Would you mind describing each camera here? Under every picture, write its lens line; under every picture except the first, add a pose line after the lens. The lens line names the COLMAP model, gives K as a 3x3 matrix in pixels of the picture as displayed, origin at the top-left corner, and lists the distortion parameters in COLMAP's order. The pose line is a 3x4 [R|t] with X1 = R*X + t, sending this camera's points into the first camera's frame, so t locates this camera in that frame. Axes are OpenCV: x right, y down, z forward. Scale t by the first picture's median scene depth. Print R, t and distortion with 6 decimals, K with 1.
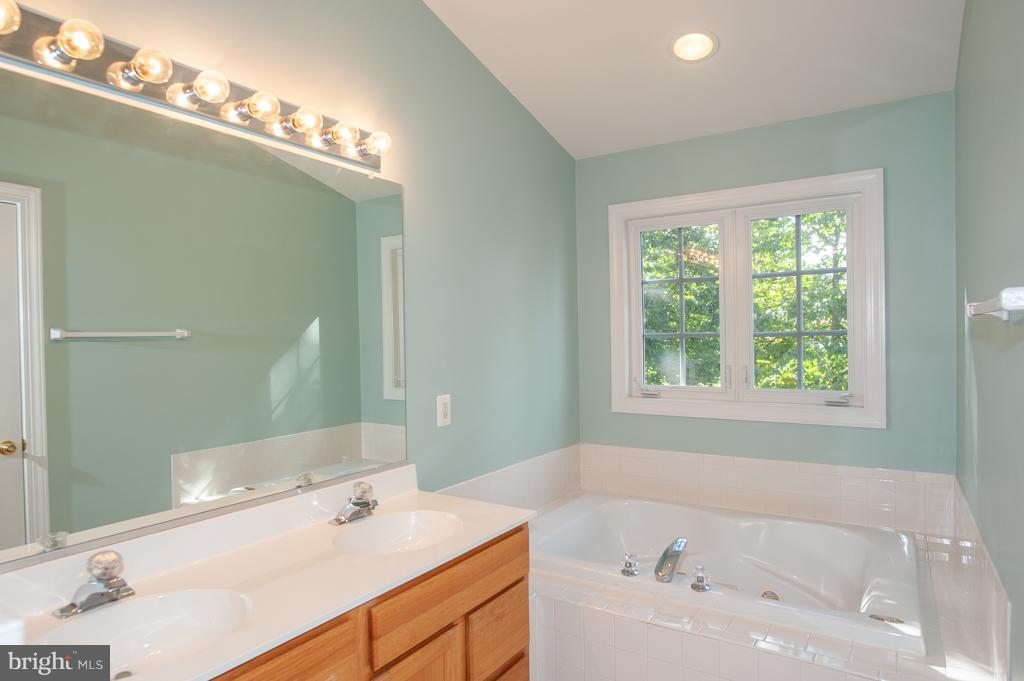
lens RADIAL K [[609.7, 0, 510.2], [0, 609.7, 347.9], [0, 0, 1]] dist [-0.042219, 0.021212]
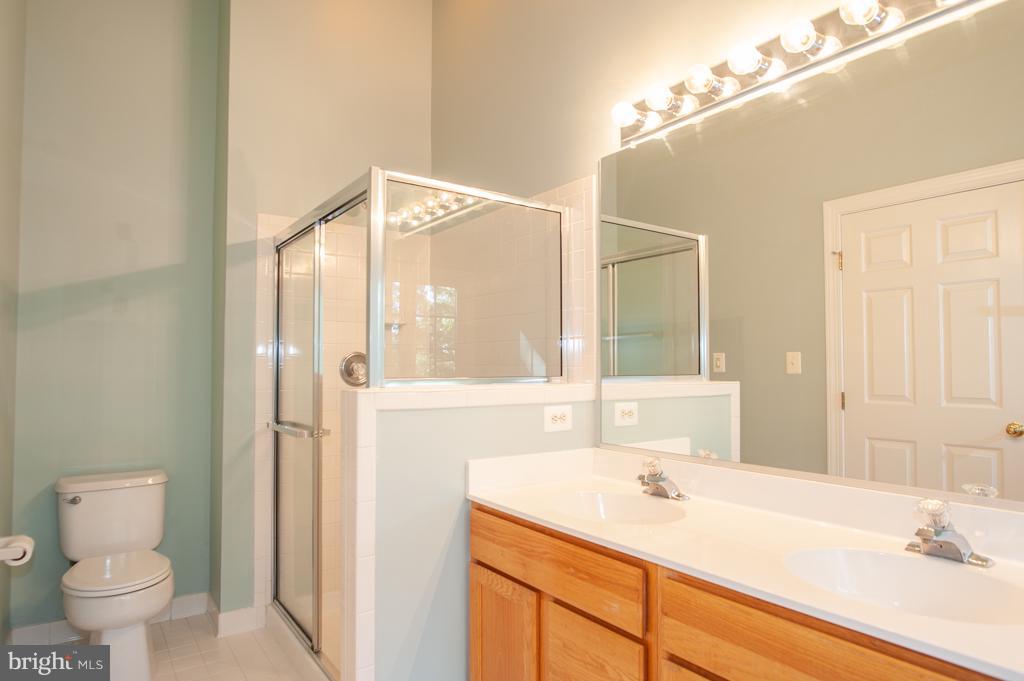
lens RADIAL K [[609.7, 0, 510.2], [0, 609.7, 347.9], [0, 0, 1]] dist [-0.042219, 0.021212]
pose [[-0.351712, -0.004191, -0.936099, 0.642556], [-0.012287, 0.999925, 0.000140, 0.081376], [0.936028, 0.011551, -0.351737, 1.003222]]
